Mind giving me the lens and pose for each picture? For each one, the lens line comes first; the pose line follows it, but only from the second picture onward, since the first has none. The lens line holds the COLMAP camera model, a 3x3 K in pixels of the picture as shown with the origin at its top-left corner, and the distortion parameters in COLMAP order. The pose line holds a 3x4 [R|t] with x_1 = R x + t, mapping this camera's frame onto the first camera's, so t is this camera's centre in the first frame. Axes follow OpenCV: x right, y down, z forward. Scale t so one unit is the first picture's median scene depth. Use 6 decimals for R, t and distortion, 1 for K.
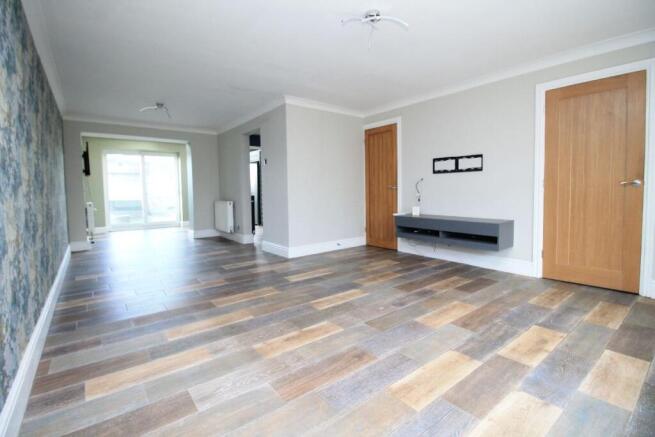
lens RADIAL K [[306.2, 0, 329.8], [0, 306.2, 210.1], [0, 0, 1]] dist [-0.000037, -0.012174]
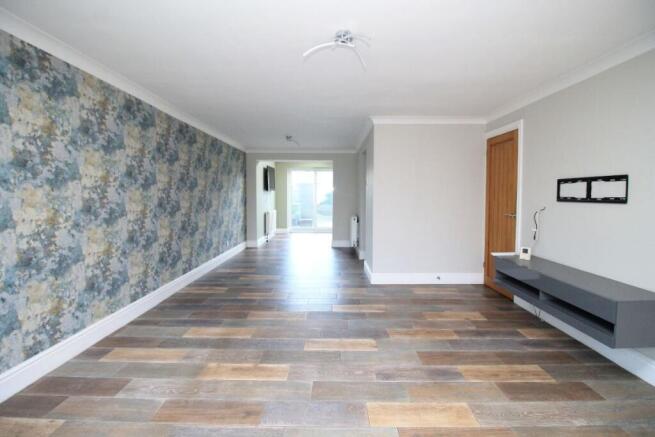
lens RADIAL K [[306.2, 0, 329.8], [0, 306.2, 210.1], [0, 0, 1]] dist [-0.000037, -0.012174]
pose [[0.781237, 0.048415, -0.622354, 0.554756], [-0.053996, 0.998492, 0.009895, -0.120902], [0.621894, 0.025875, 0.782674, 0.248672]]
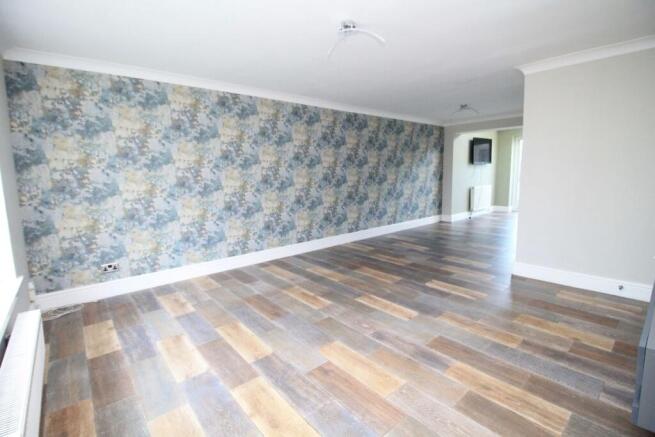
lens RADIAL K [[306.2, 0, 329.8], [0, 306.2, 210.1], [0, 0, 1]] dist [-0.000037, -0.012174]
pose [[0.044604, 0.135246, -0.989808, 0.969583], [-0.042306, 0.990161, 0.133387, -0.149145], [0.998109, 0.035925, 0.049887, 0.749421]]
